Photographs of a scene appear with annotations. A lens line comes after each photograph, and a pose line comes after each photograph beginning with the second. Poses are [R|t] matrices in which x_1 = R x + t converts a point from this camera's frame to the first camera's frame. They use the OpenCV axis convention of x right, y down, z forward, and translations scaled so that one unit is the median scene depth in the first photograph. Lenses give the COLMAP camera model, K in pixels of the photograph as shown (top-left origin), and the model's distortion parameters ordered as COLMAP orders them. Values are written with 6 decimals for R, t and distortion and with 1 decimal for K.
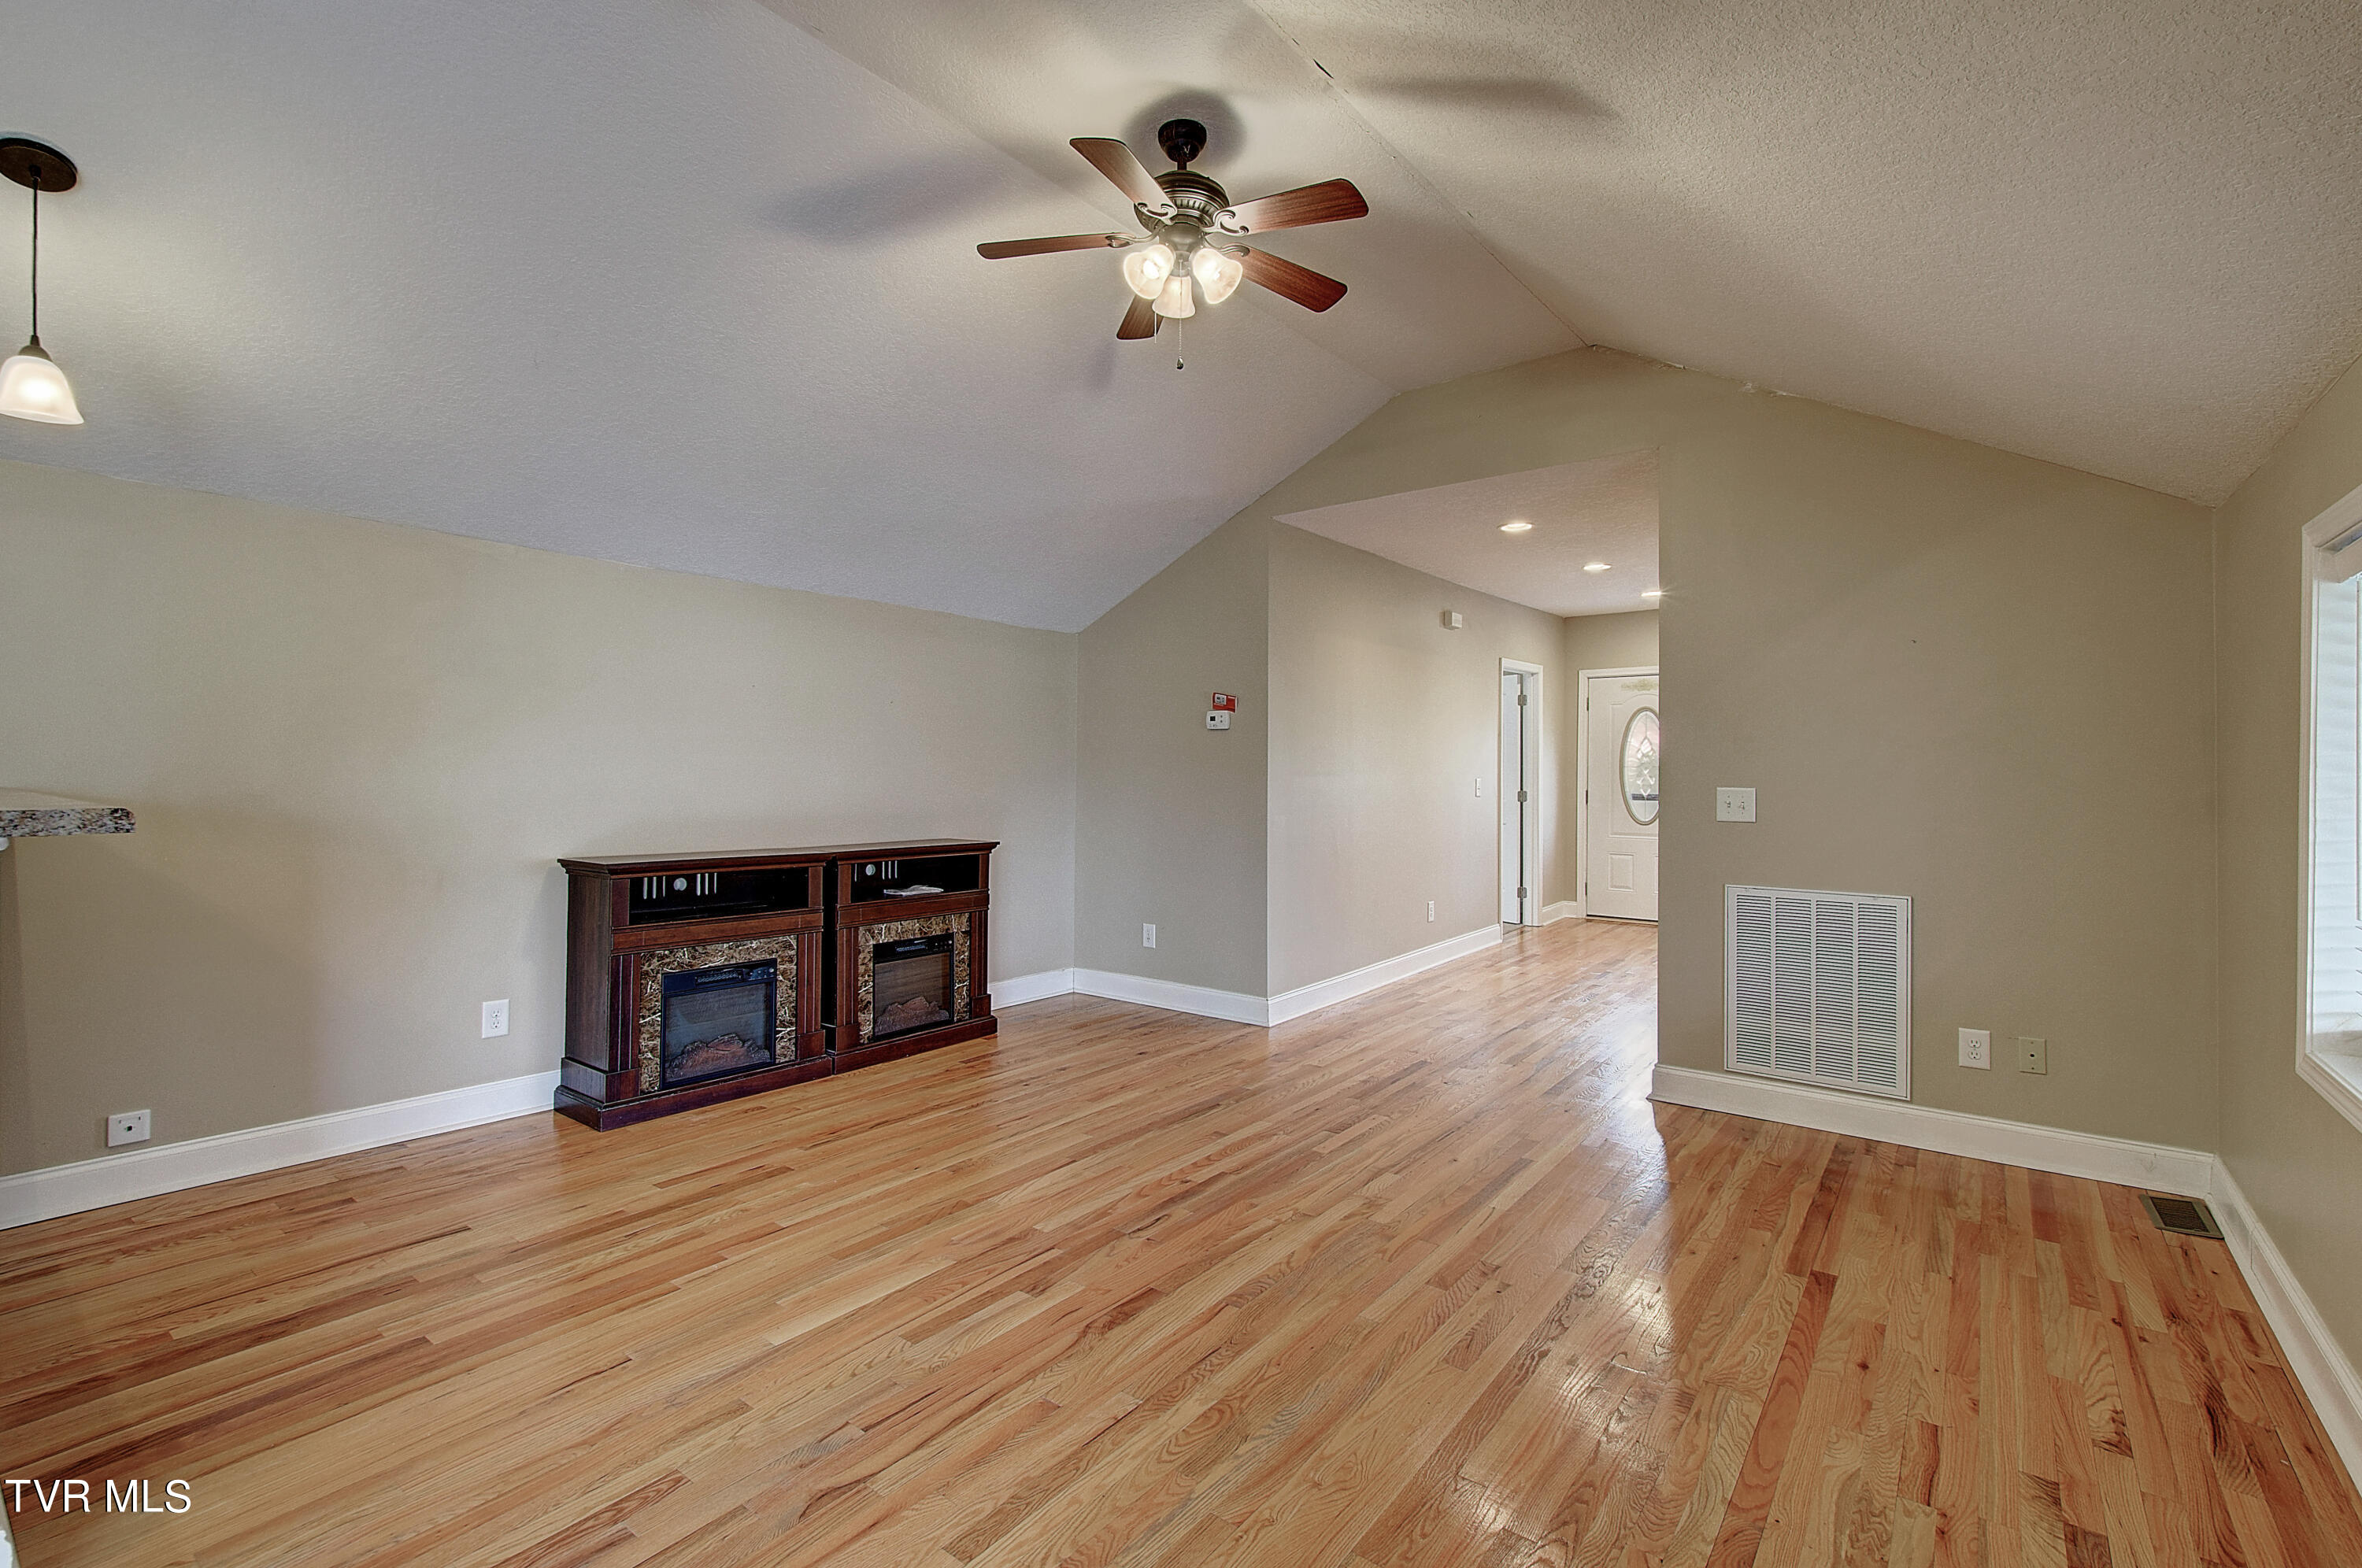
lens RADIAL K [[1046.6, 0, 1149.6], [0, 1046.6, 771.4], [0, 0, 1]] dist [0.003344, -0.008590]
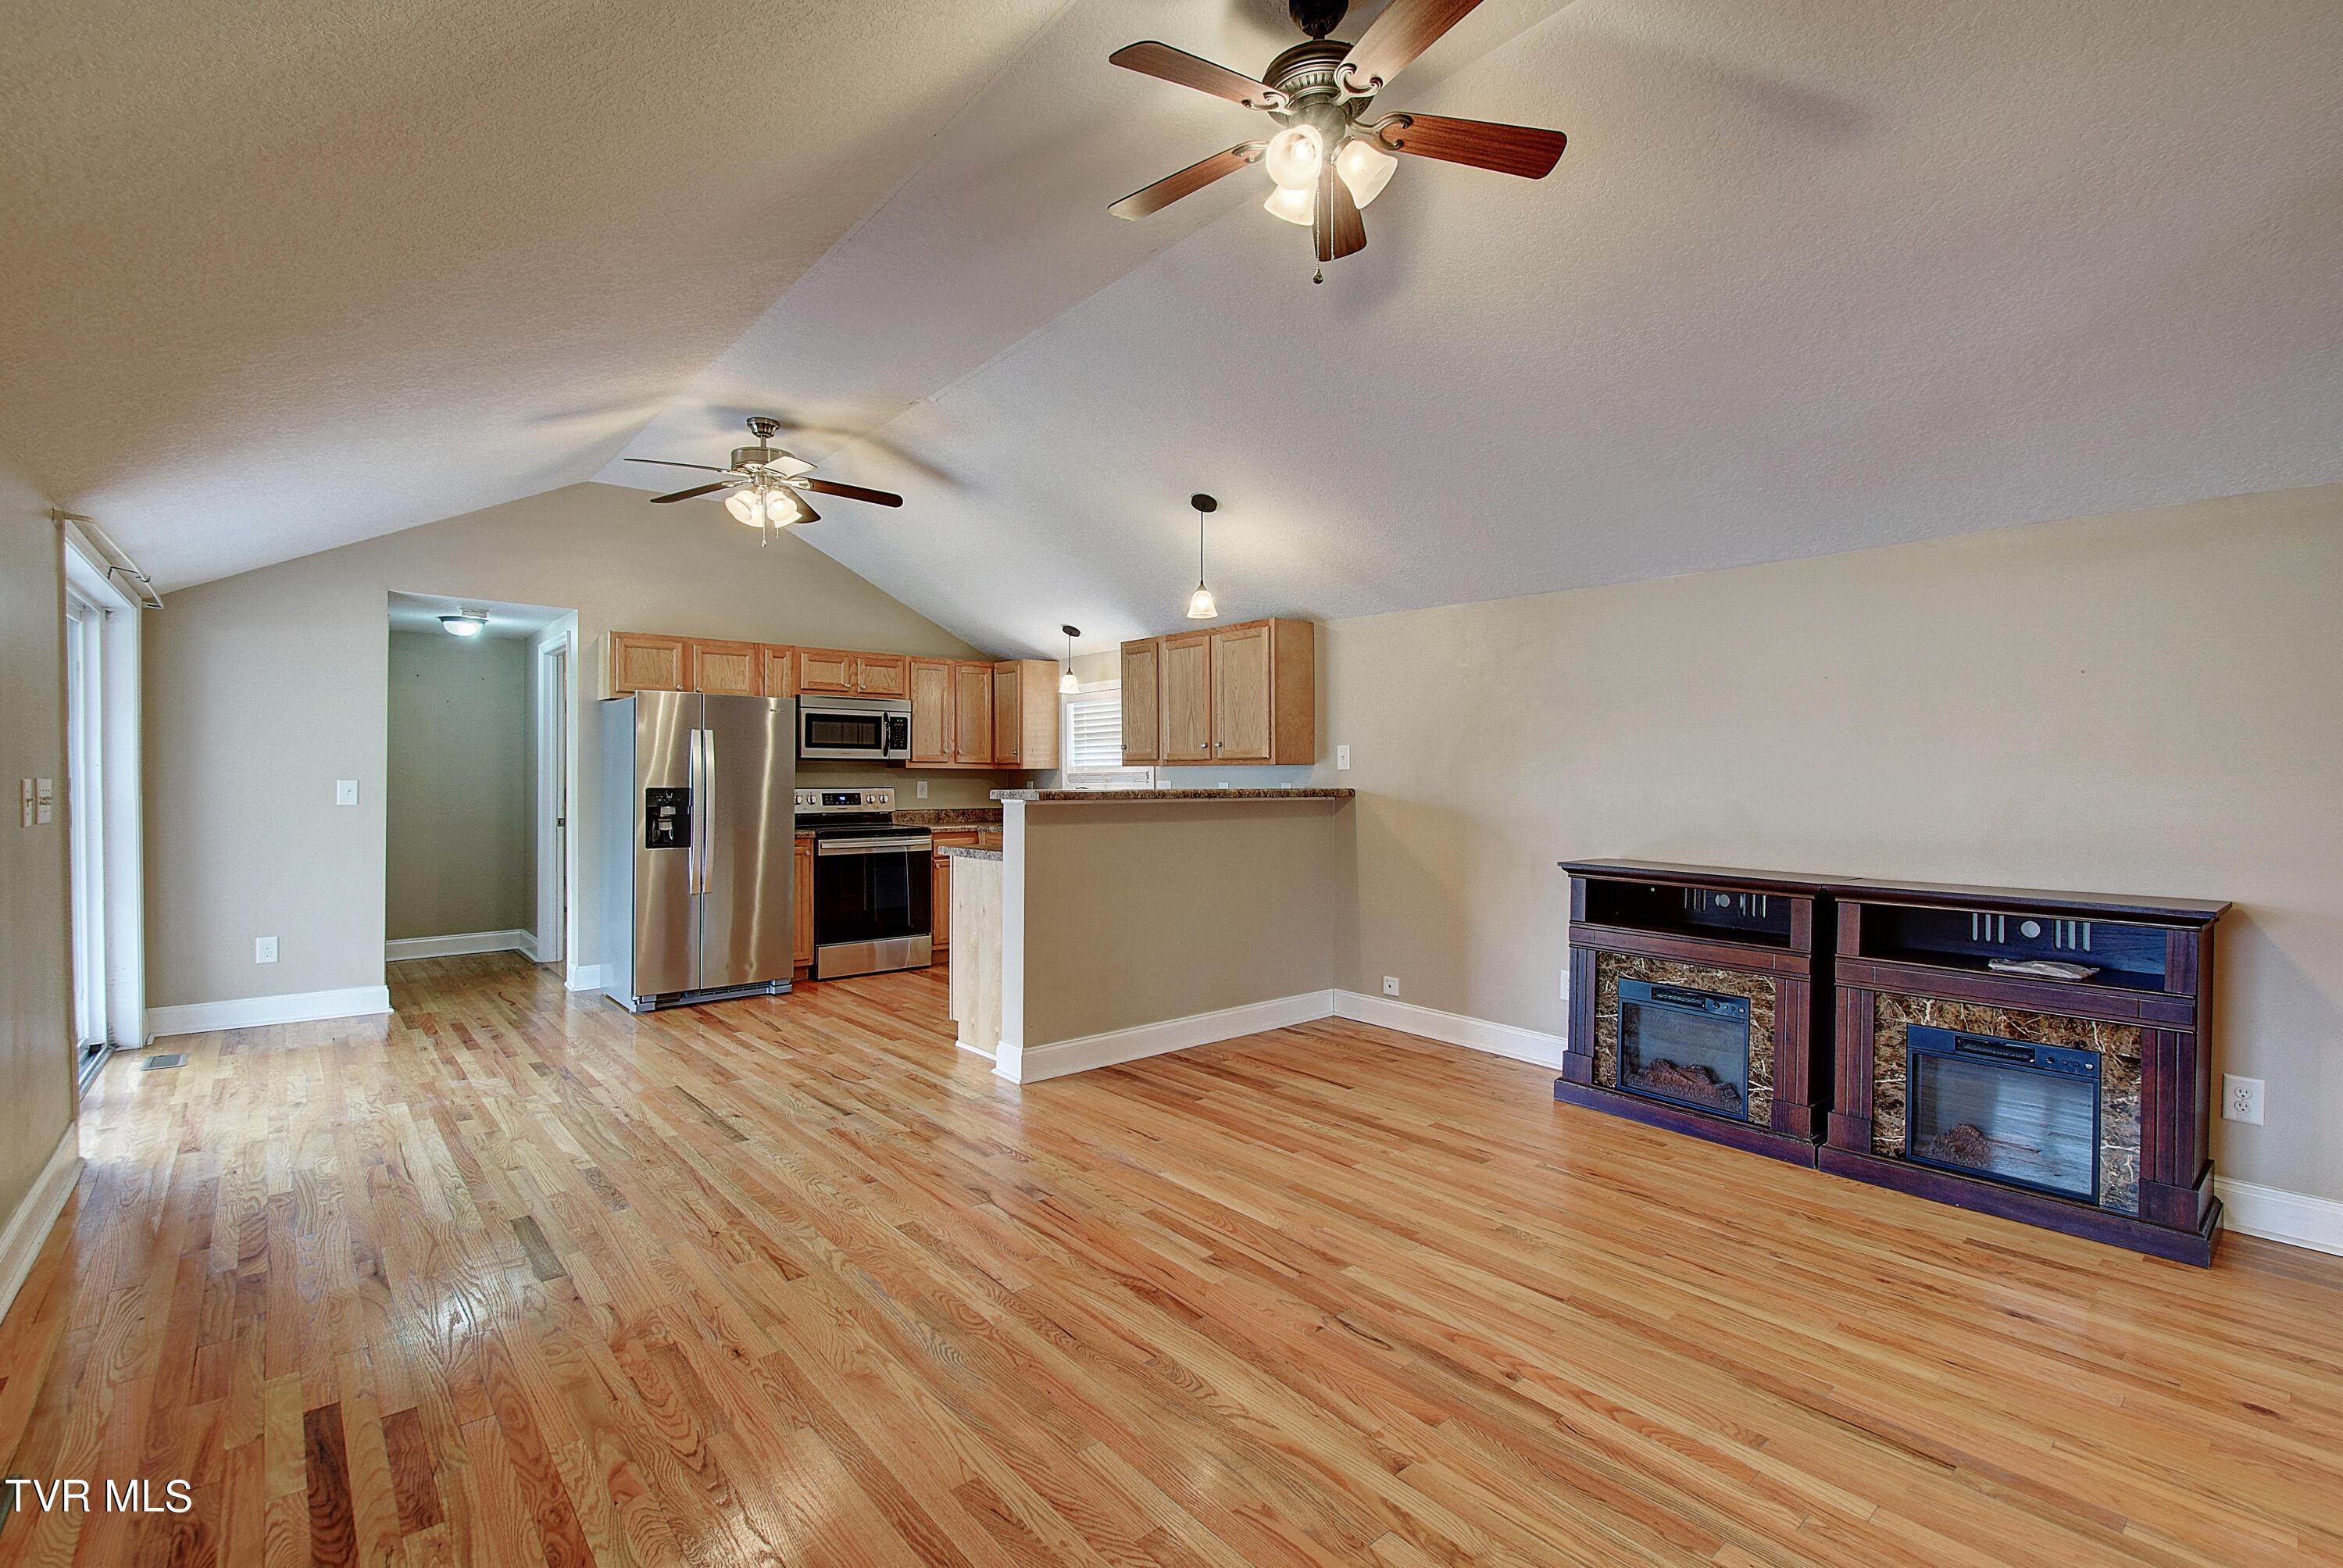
lens RADIAL K [[1039.4, 0, 1171.5], [0, 1039.4, 784.0], [0, 0, 1]] dist [0.001962, -0.007970]
pose [[-0.186503, -0.001267, -0.982454, 0.652824], [-0.006707, 0.999978, -0.000016, 0.007812], [0.982431, 0.006586, -0.186508, 0.801526]]
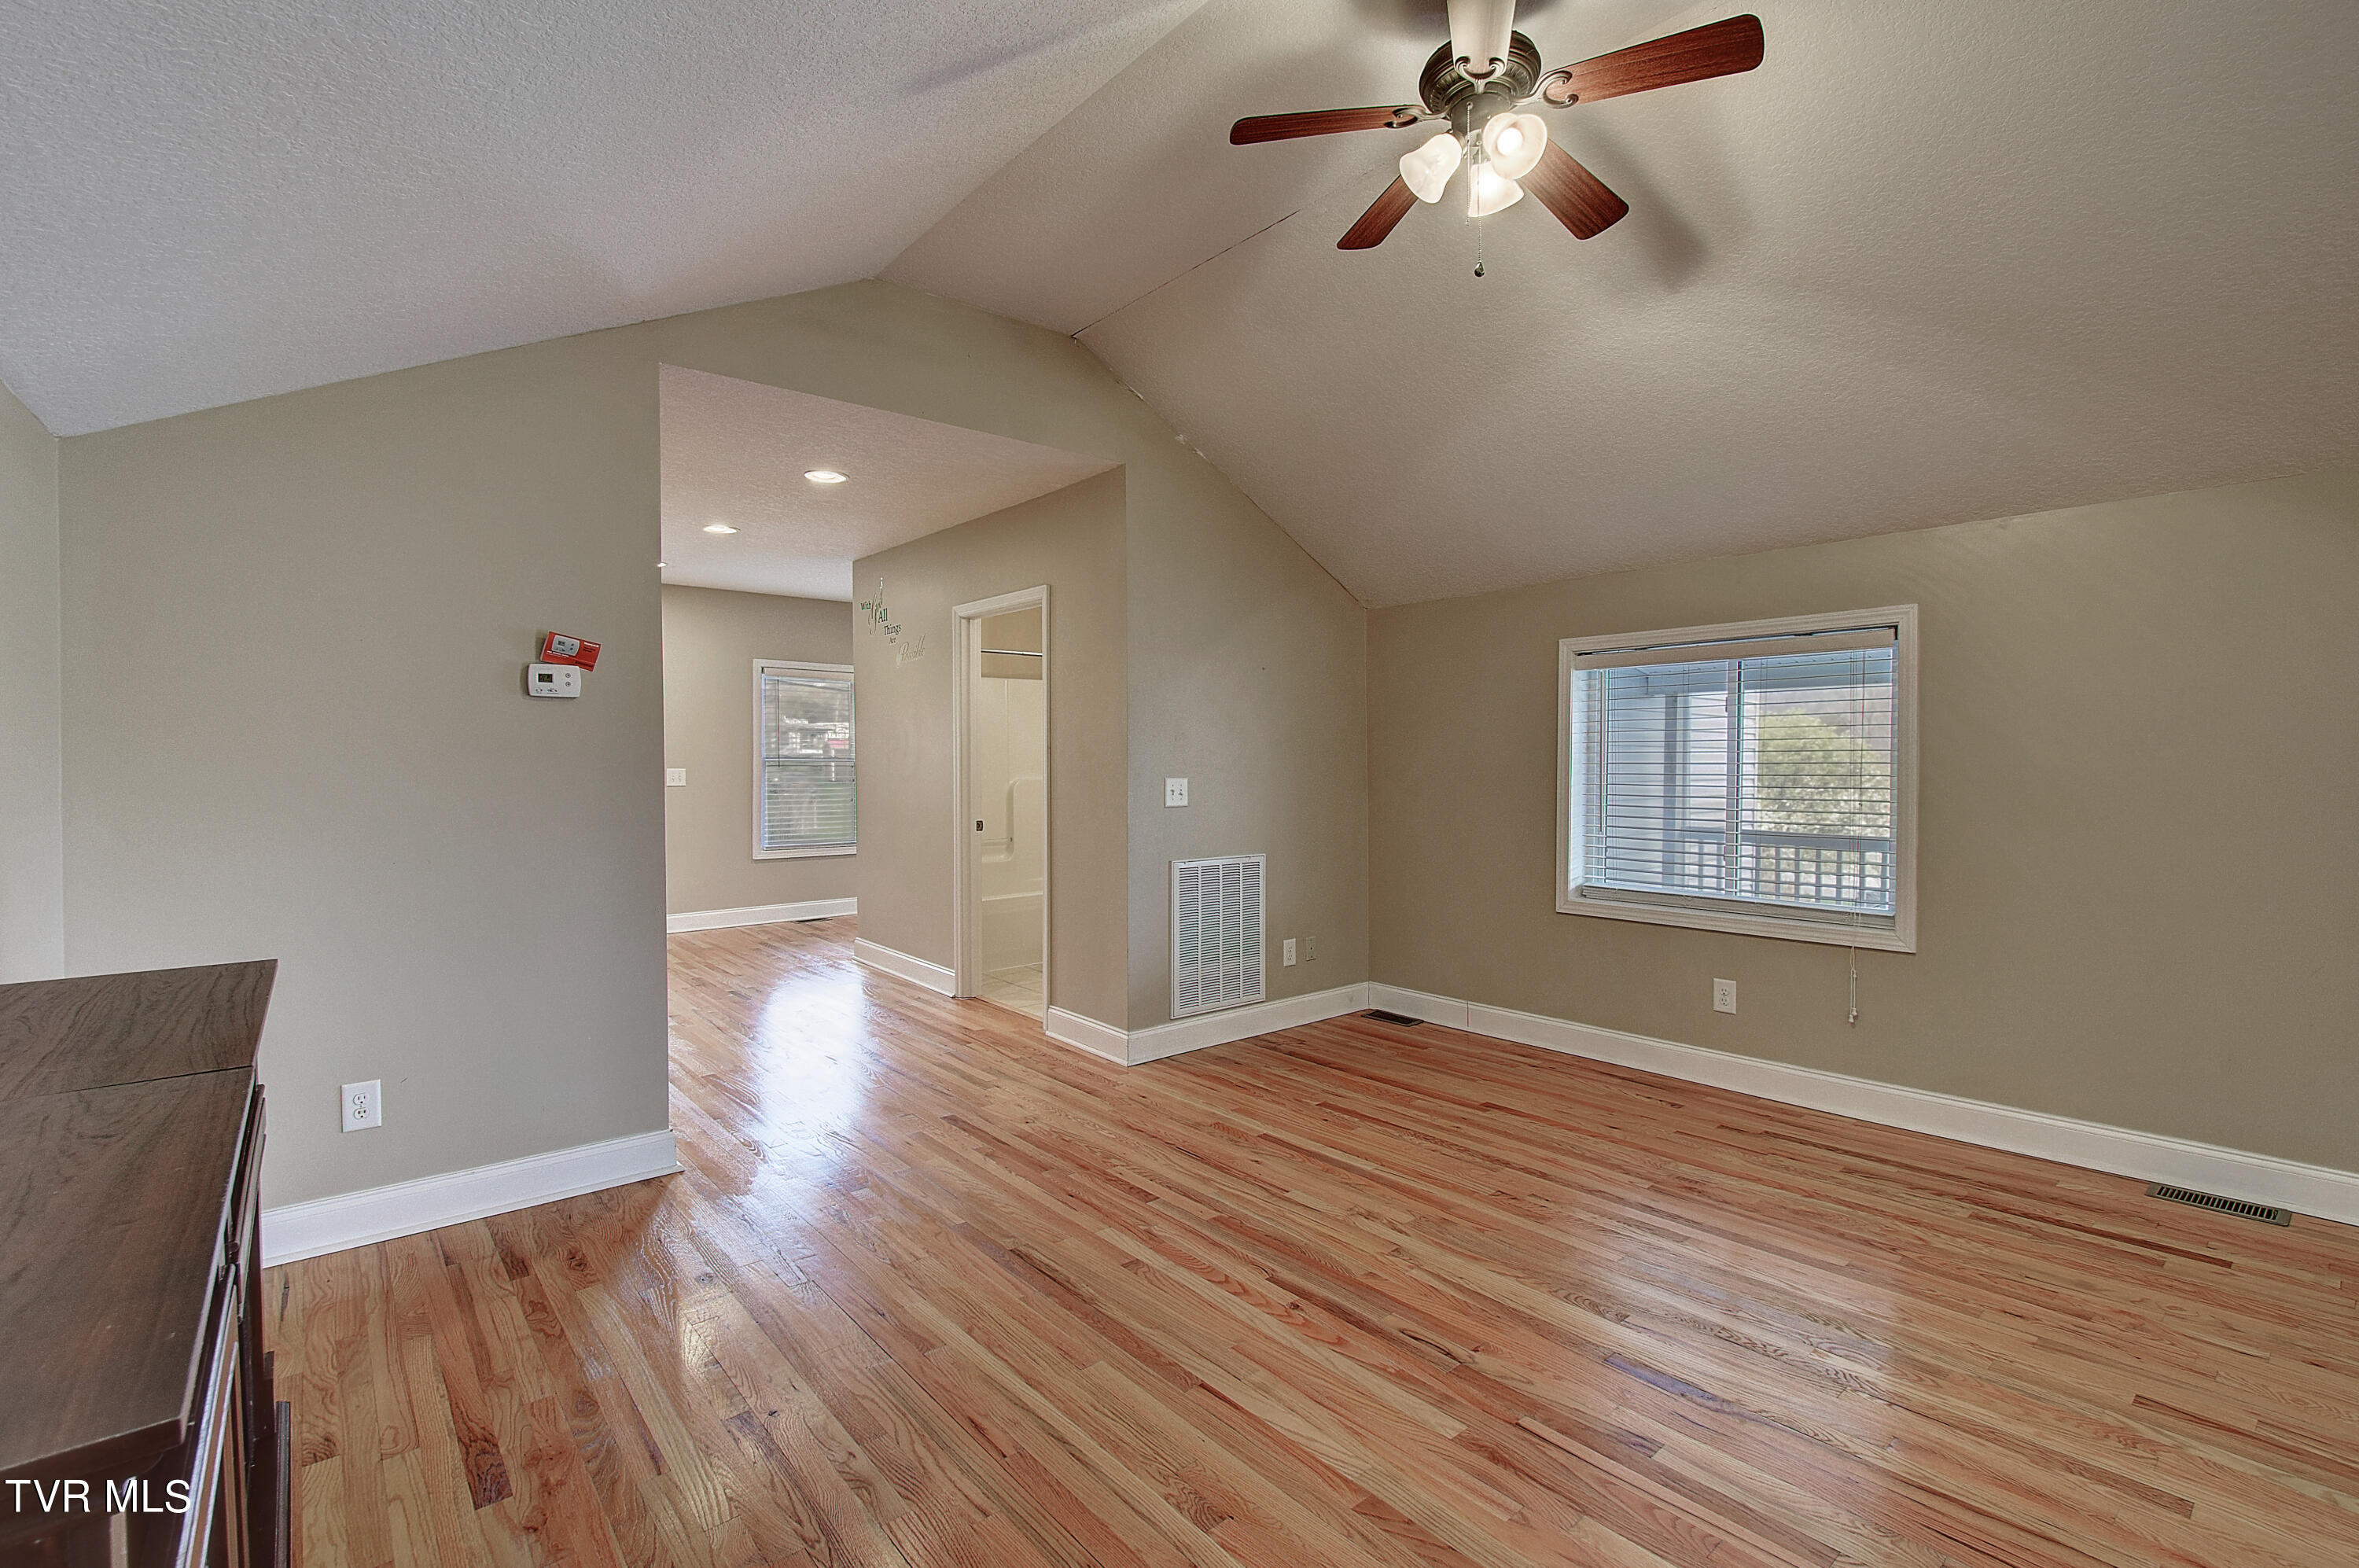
lens RADIAL K [[1046.5, 0, 1179.5], [0, 1046.5, 784.0], [0, 0, 1]] dist [0.001962, -0.007970]
pose [[0.195077, -0.027030, 0.980415, -0.637844], [0.005591, 0.999635, 0.026448, -0.009497], [-0.980772, 0.000322, 0.195157, 0.824963]]
